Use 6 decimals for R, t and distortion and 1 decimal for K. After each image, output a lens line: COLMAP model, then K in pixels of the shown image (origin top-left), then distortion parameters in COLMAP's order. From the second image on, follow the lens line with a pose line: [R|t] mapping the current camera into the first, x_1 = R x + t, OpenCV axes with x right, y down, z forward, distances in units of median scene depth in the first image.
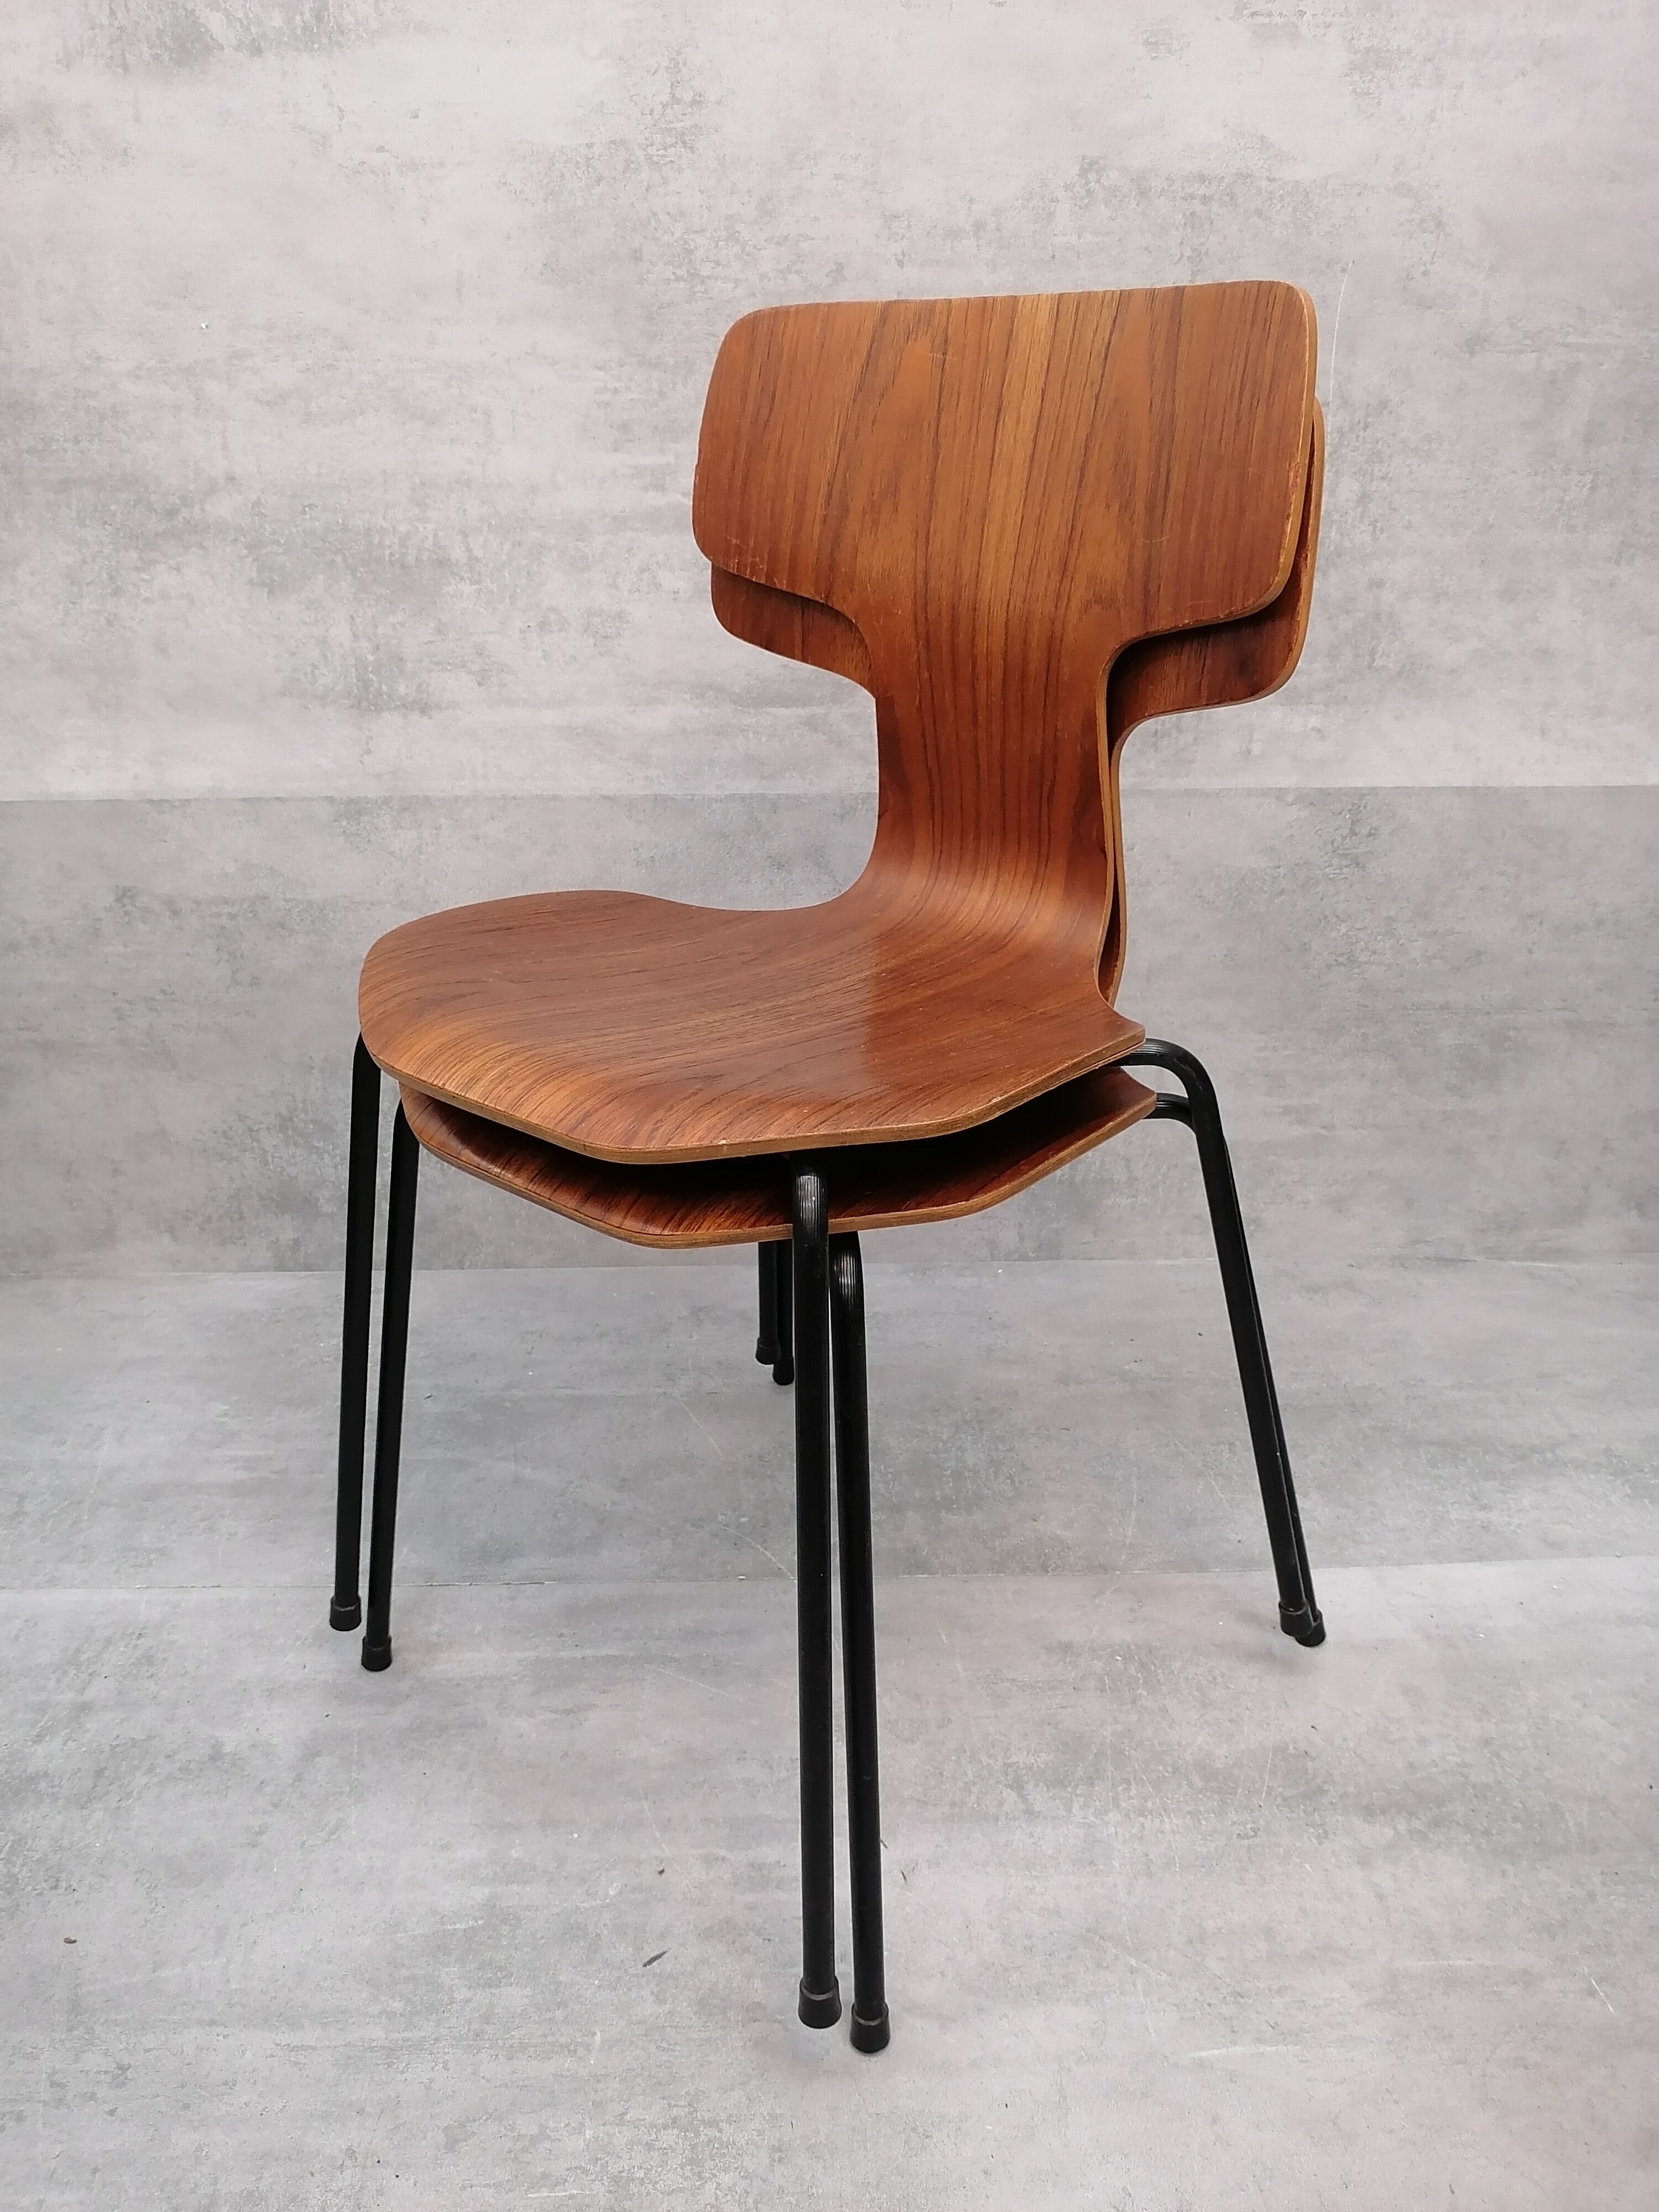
lens RADIAL K [[1673.8, 0, 827.6], [0, 1673.8, 1107.6], [0, 0, 1]] dist [-0.024946, 0.023072]
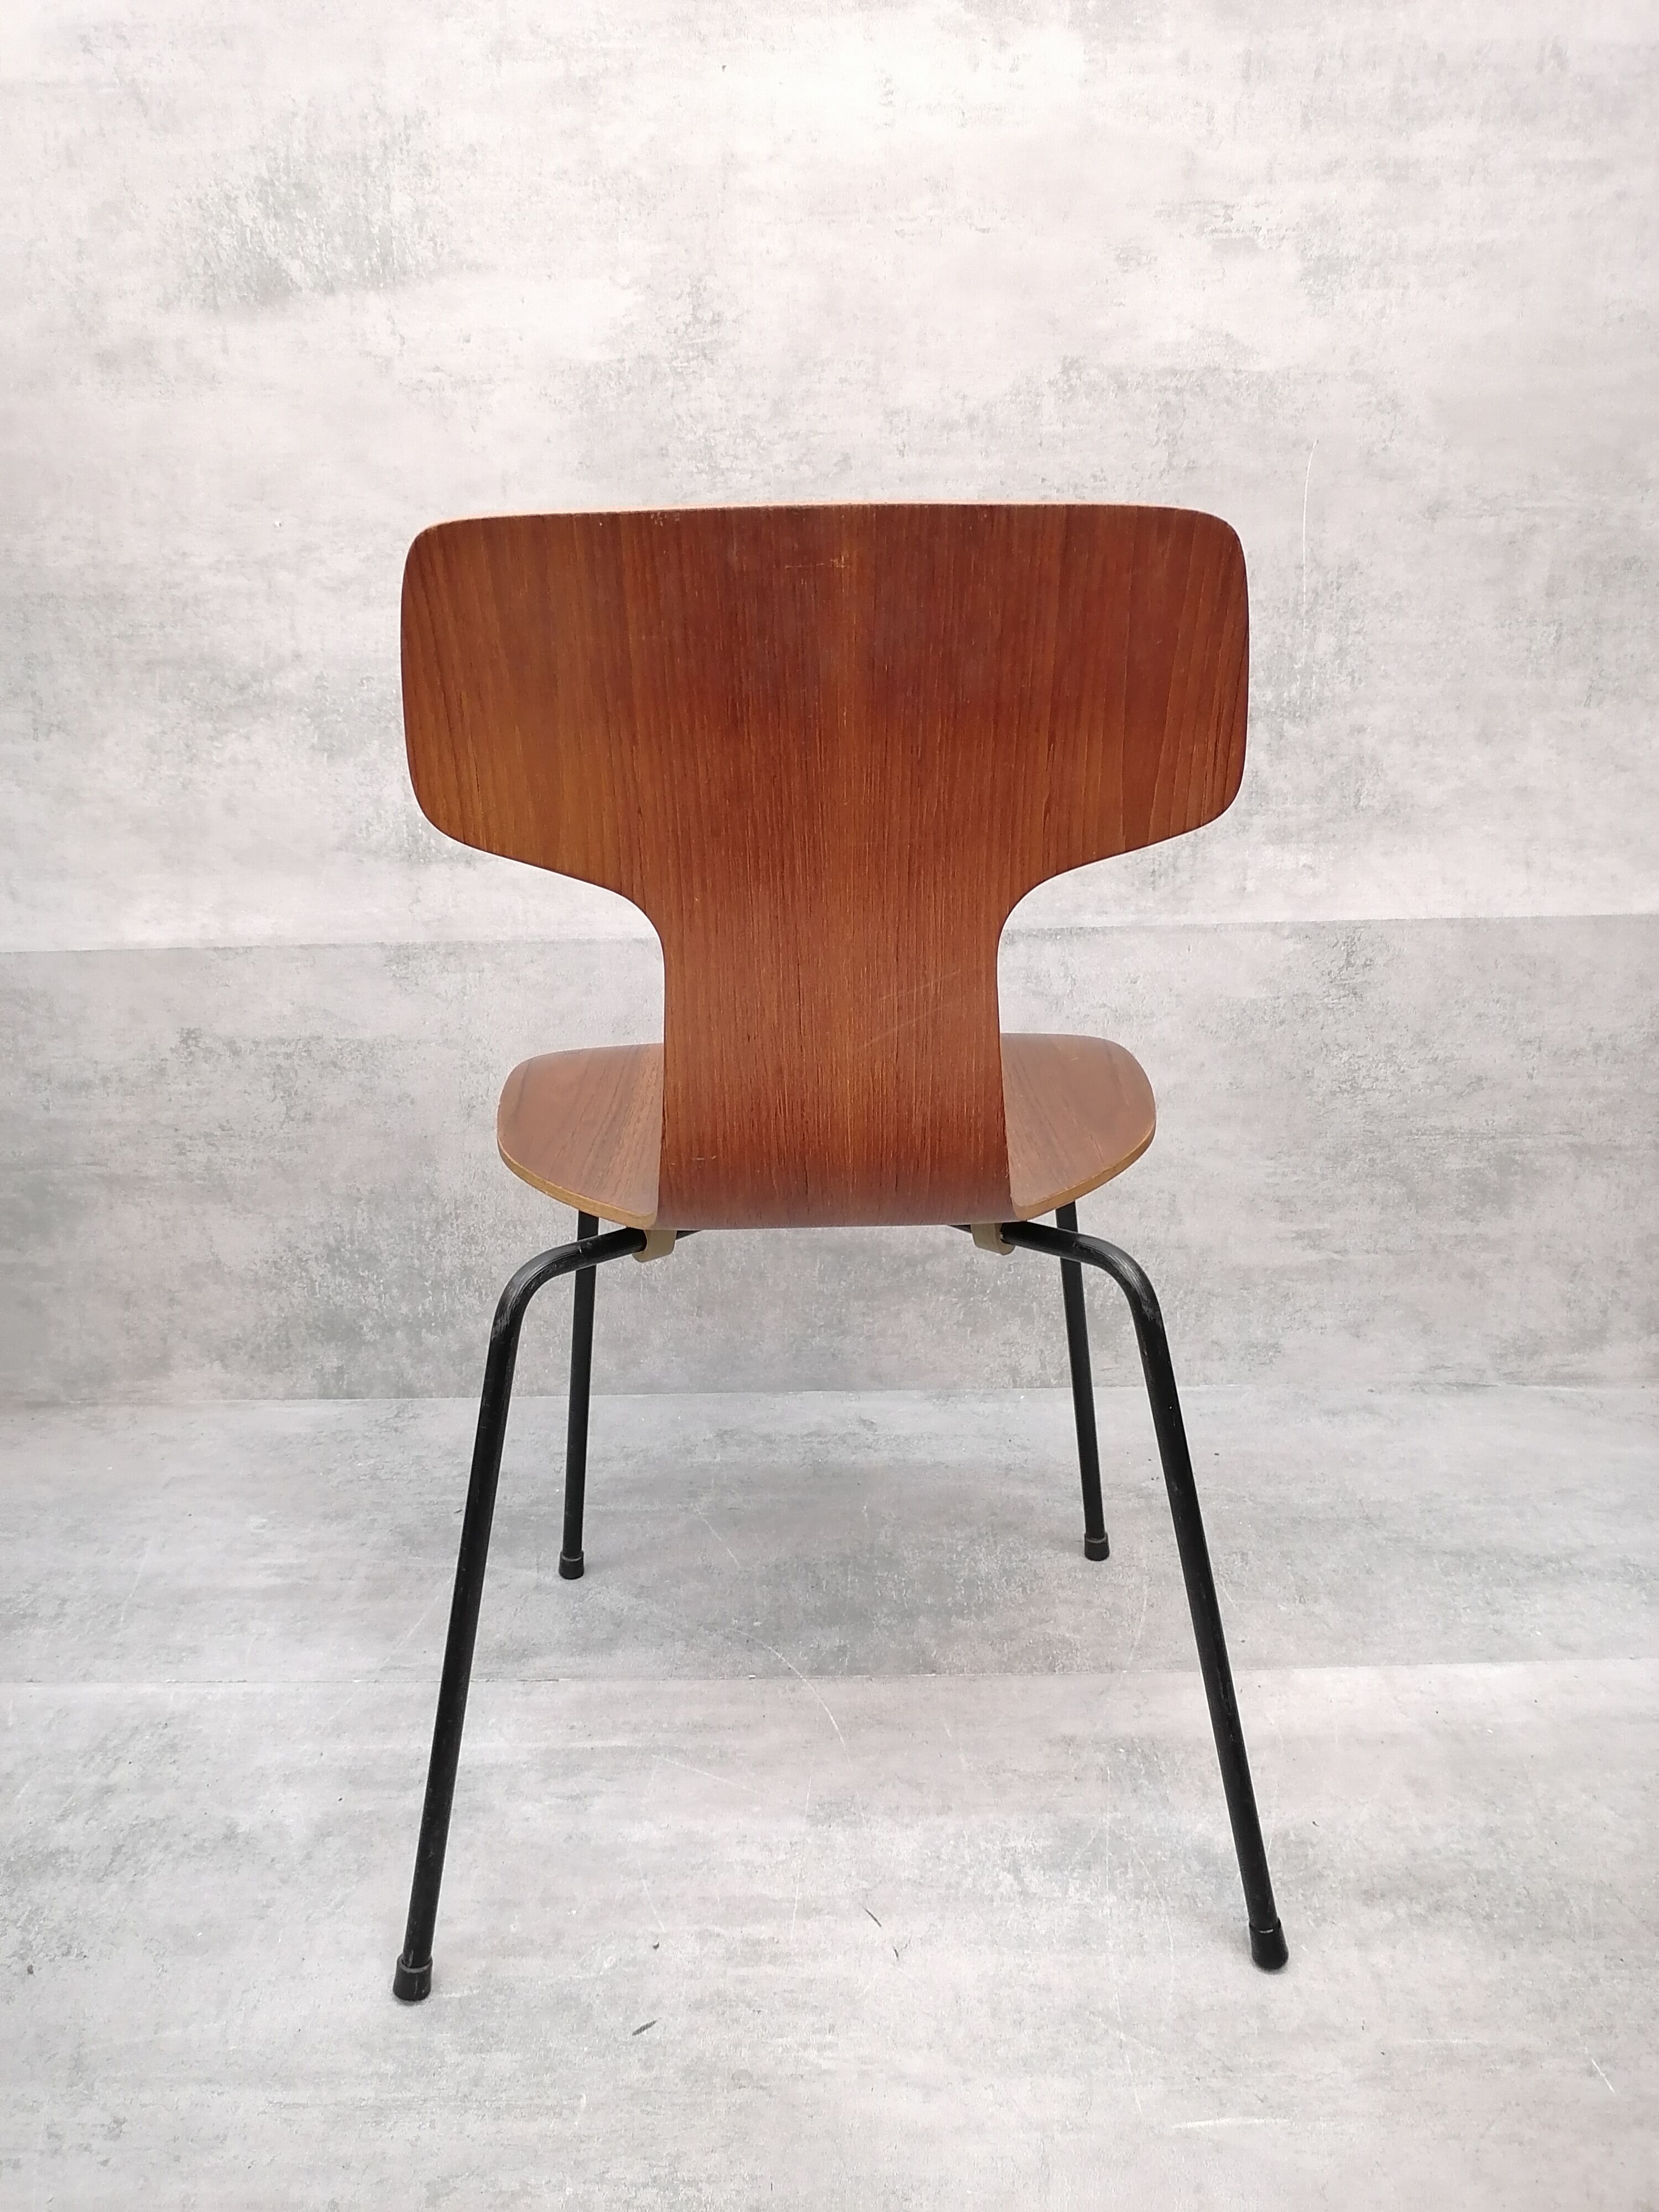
lens RADIAL K [[1673.8, 0, 832.3], [0, 1673.8, 1107.6], [0, 0, 1]] dist [-0.024946, 0.023072]
pose [[0.999003, -0.010669, -0.043347, 0.041355], [0.005244, 0.992345, -0.123384, 0.058700], [0.044332, 0.123034, 0.991412, -0.042992]]
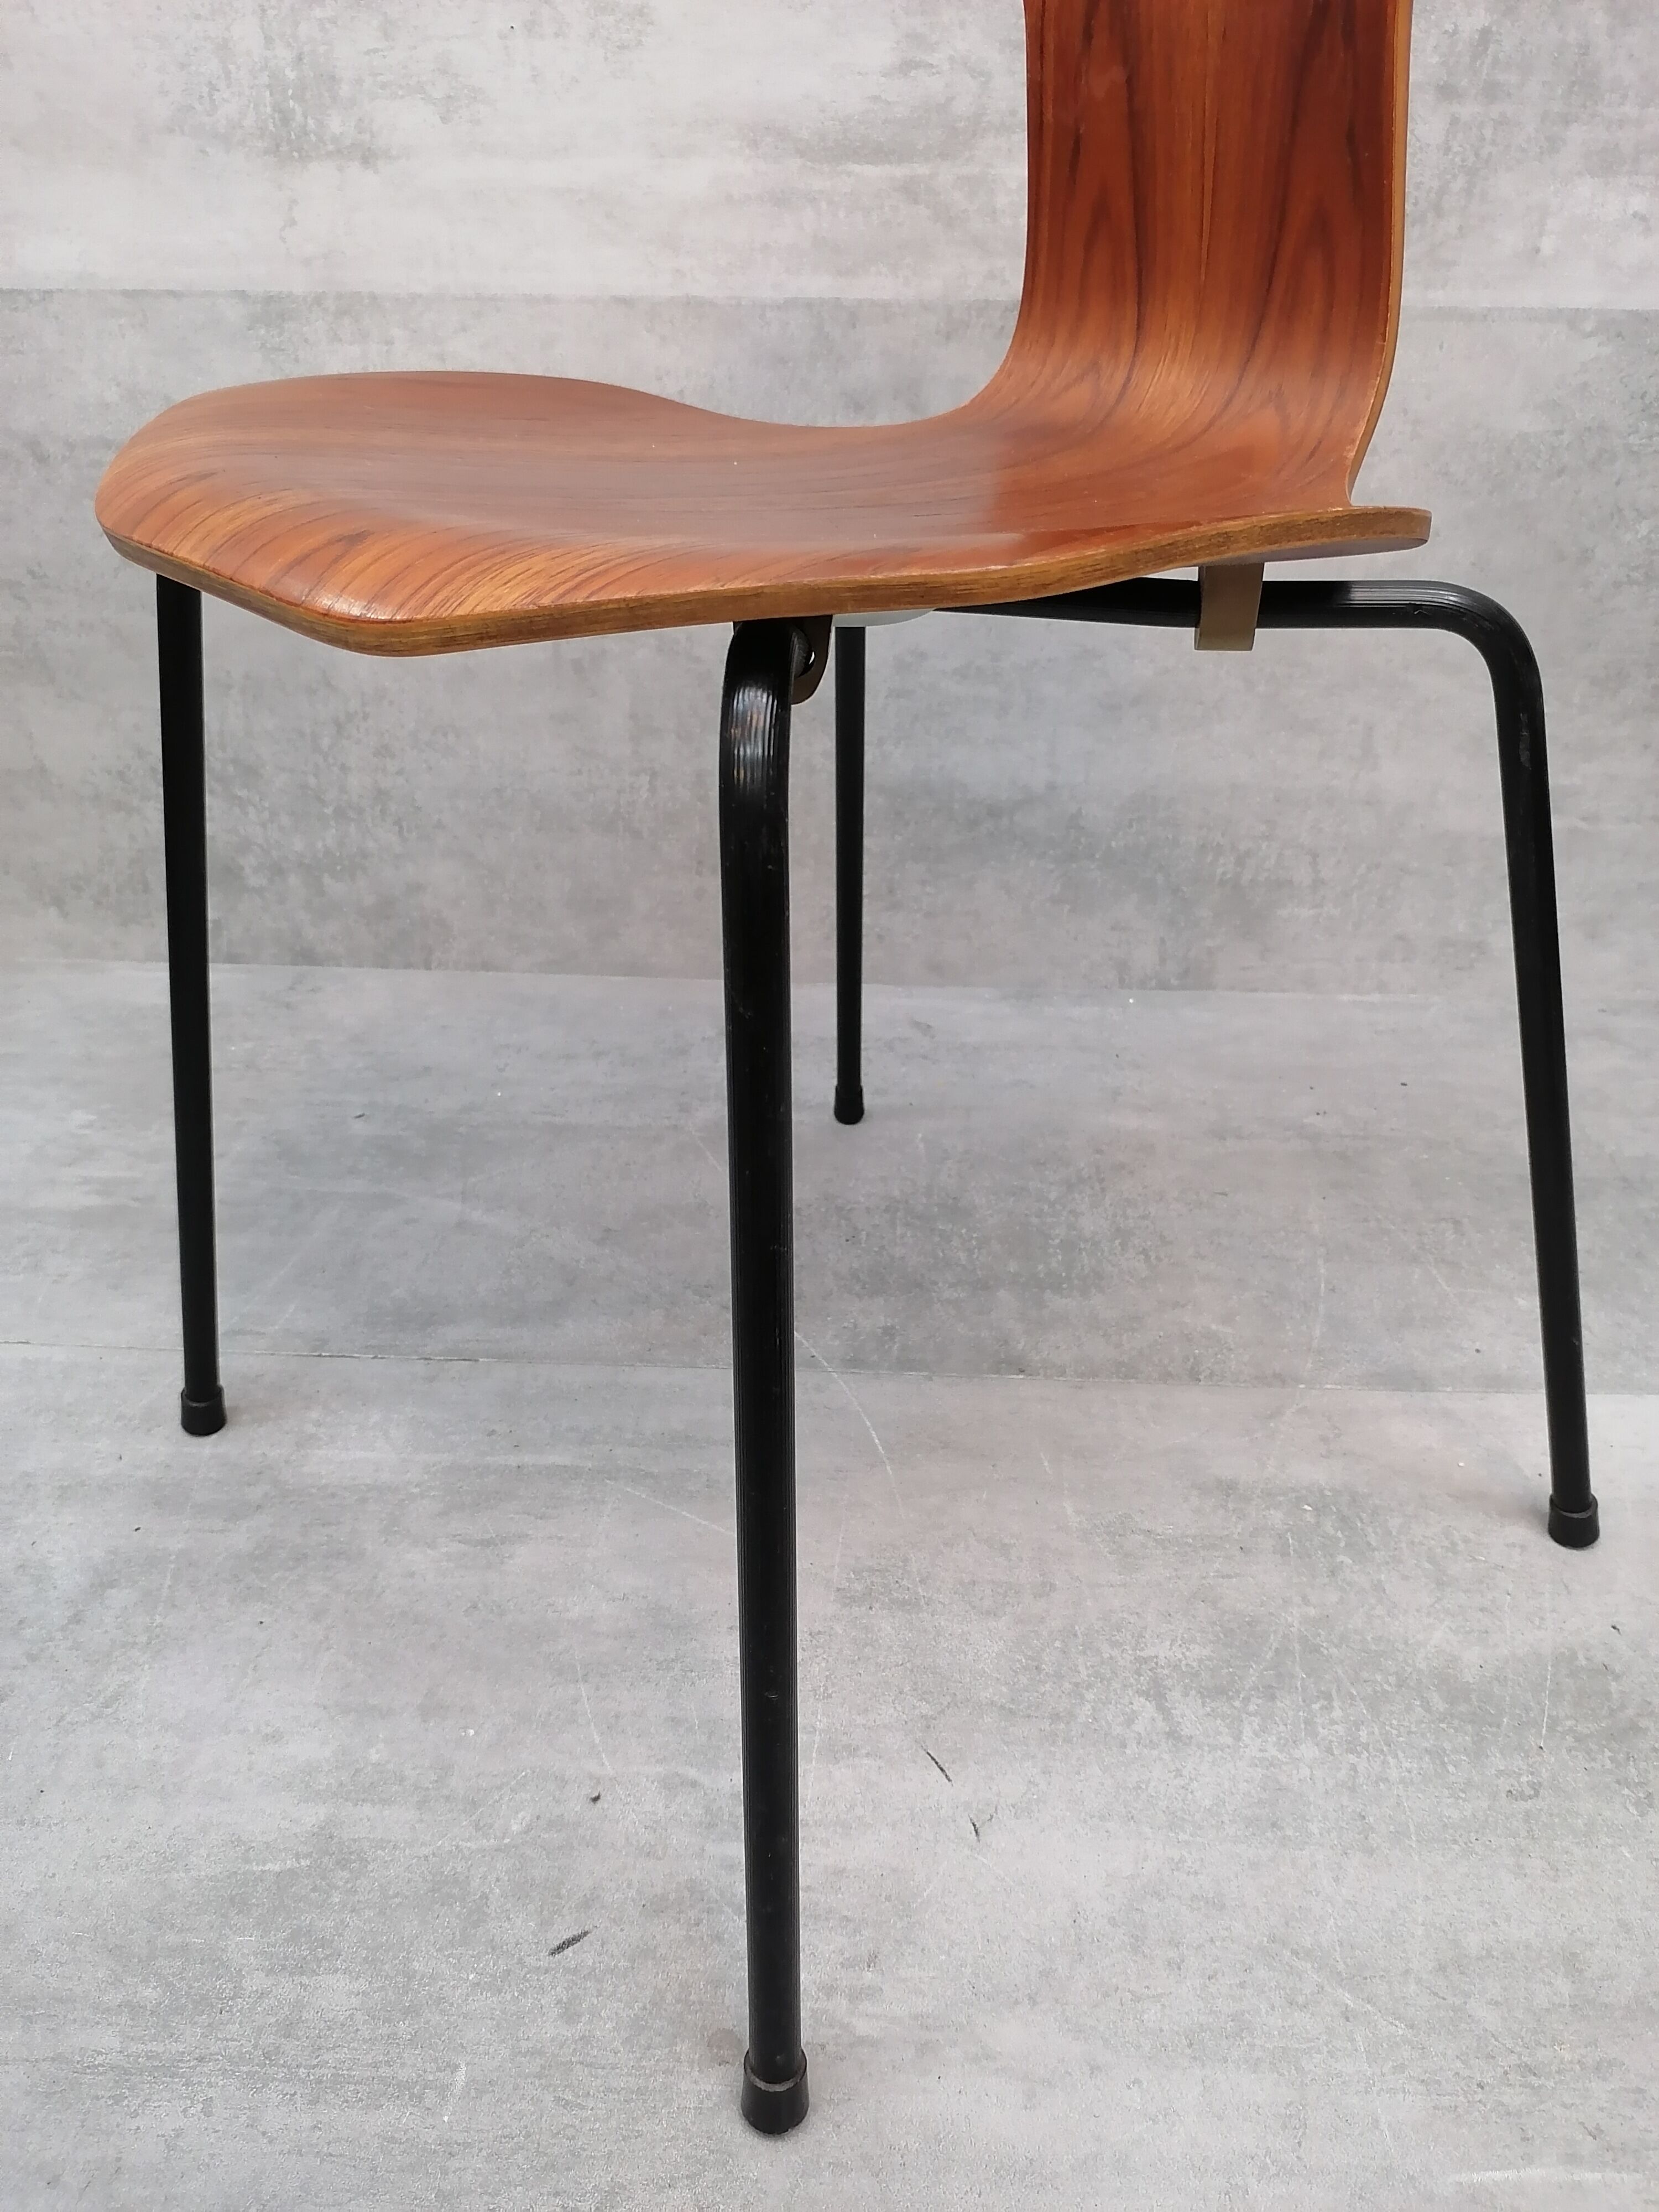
lens RADIAL K [[1673.8, 0, 827.9], [0, 1673.8, 1107.3], [0, 0, 1]] dist [-0.024946, 0.023072]
pose [[0.997902, 0.041982, -0.049293, 0.007084], [-0.036992, 0.994488, 0.098108, 0.095171], [0.053140, -0.096079, 0.993954, 0.290892]]
